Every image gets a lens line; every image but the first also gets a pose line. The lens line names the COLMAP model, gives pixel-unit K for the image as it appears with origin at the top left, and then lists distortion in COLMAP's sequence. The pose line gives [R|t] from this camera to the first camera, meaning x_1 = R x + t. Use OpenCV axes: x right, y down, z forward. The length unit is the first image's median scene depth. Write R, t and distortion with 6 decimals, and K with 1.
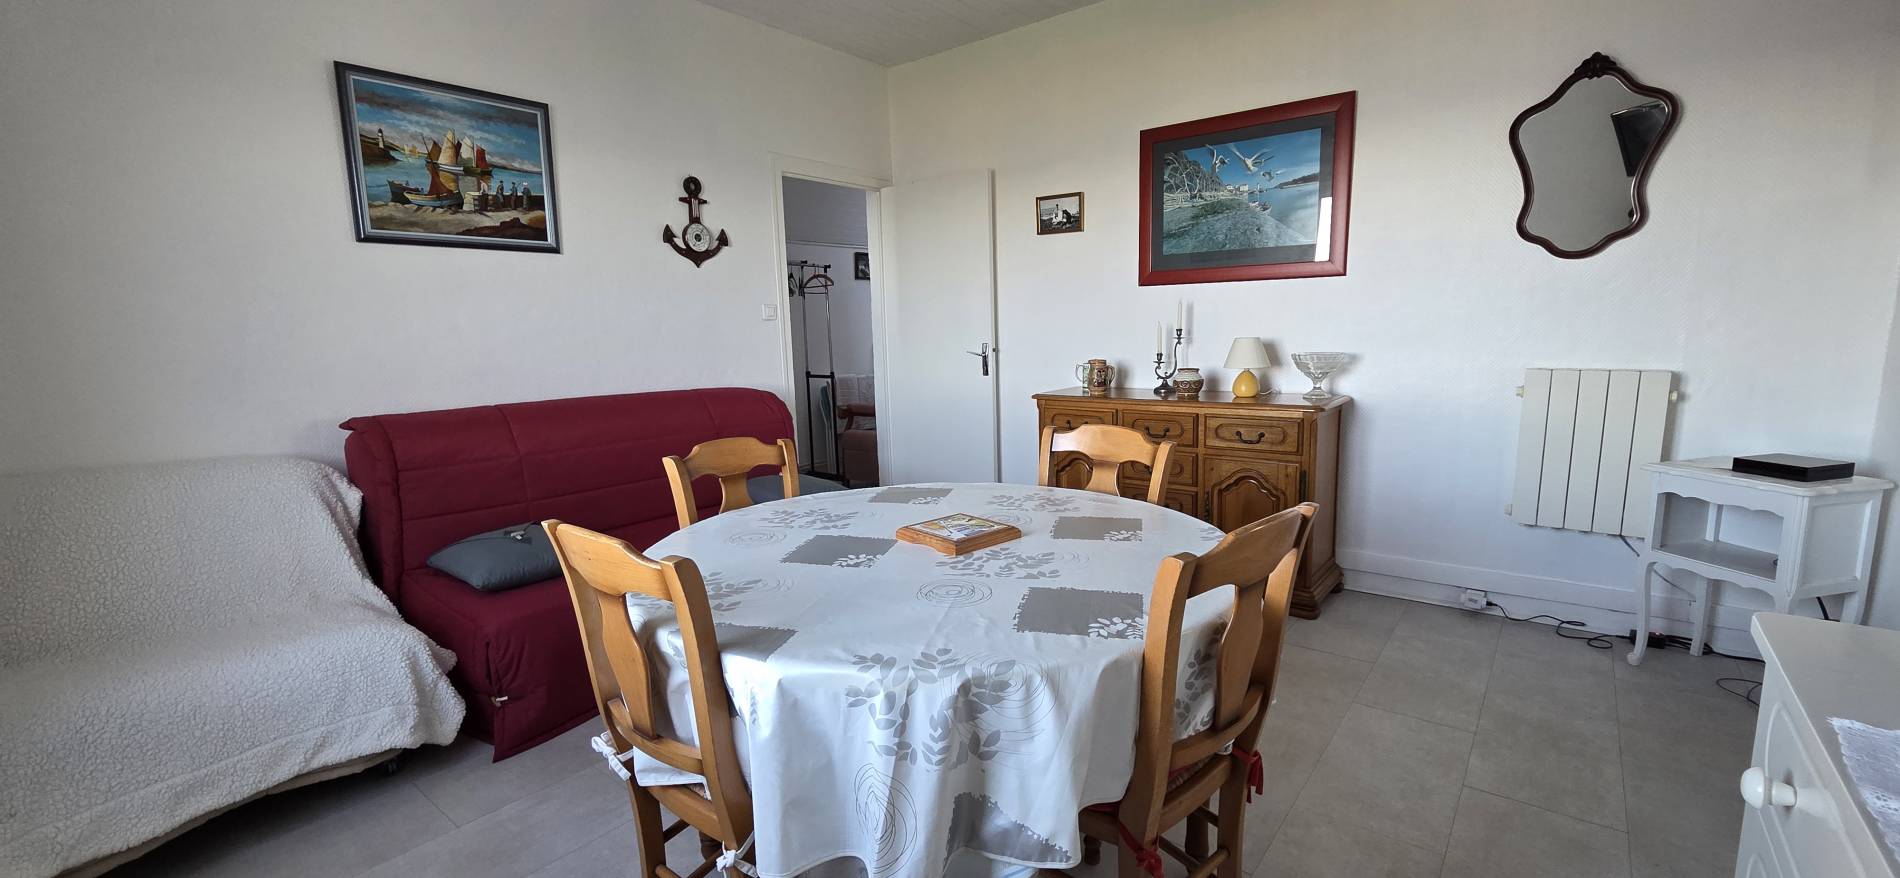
lens RADIAL K [[781.7, 0, 951.0], [0, 781.7, 438.9], [0, 0, 1]] dist [-0.001517, -0.000669]
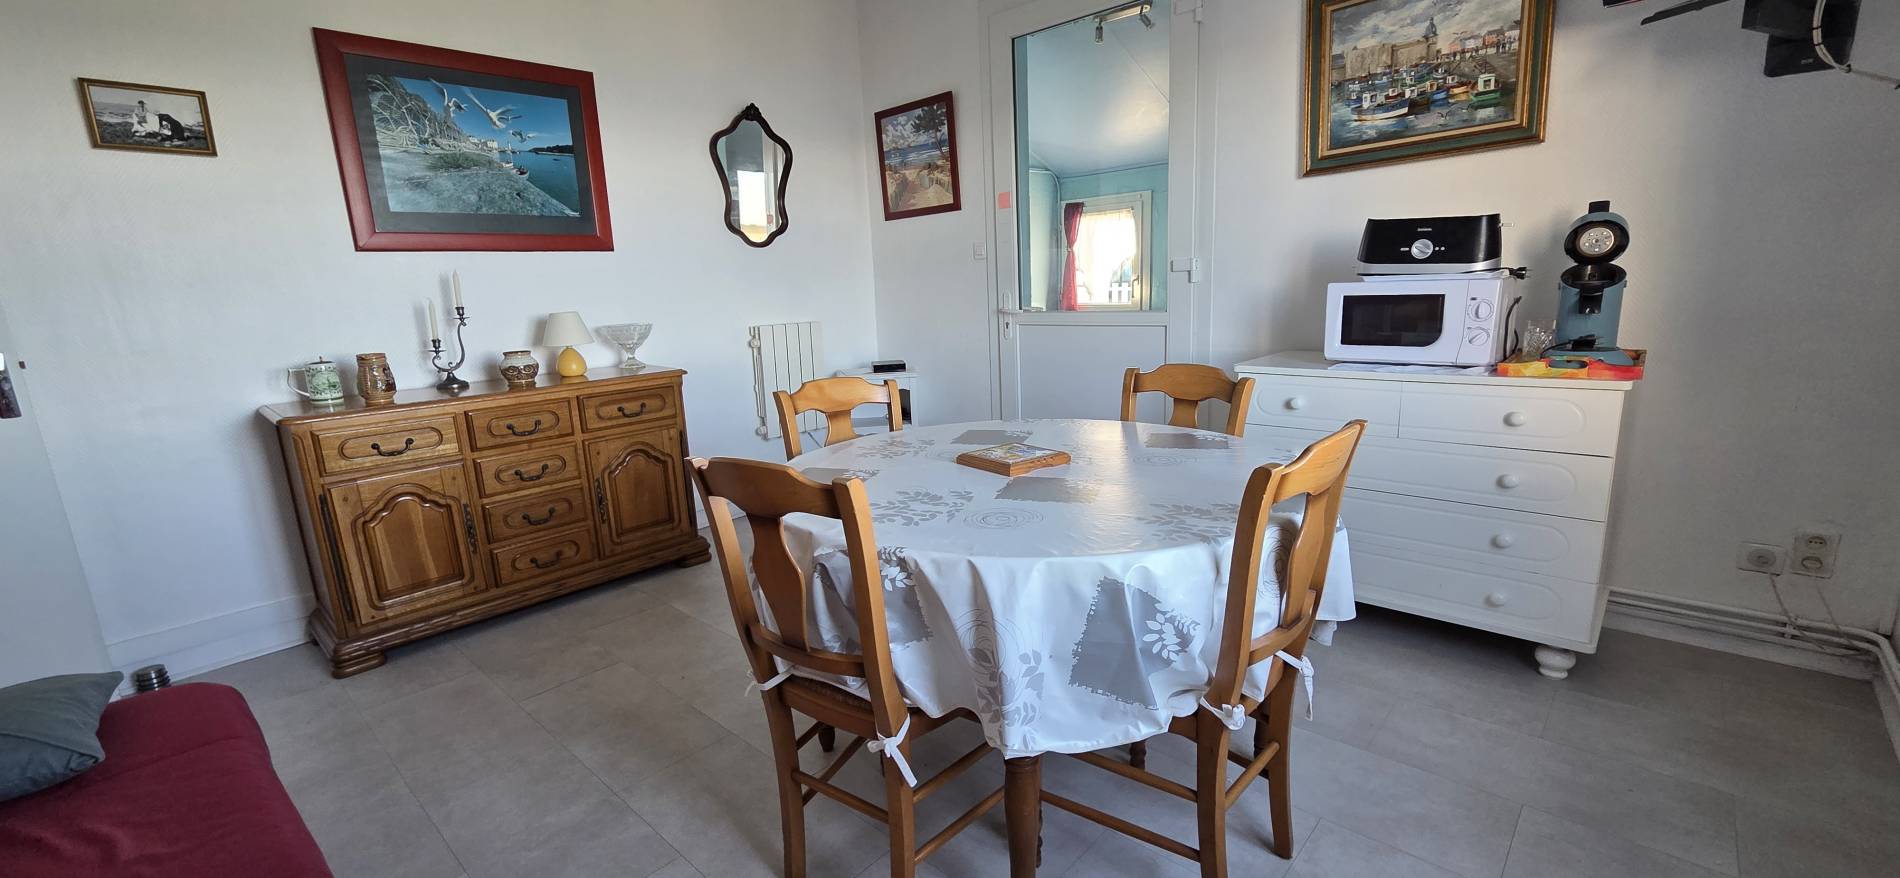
lens RADIAL K [[781.7, 0, 952.9], [0, 781.7, 449.5], [0, 0, 1]] dist [-0.001517, -0.000669]
pose [[0.051408, -0.190877, 0.980267, -0.509551], [0.182837, 0.966773, 0.178661, -0.050181], [-0.981798, 0.170045, 0.084599, 0.462517]]
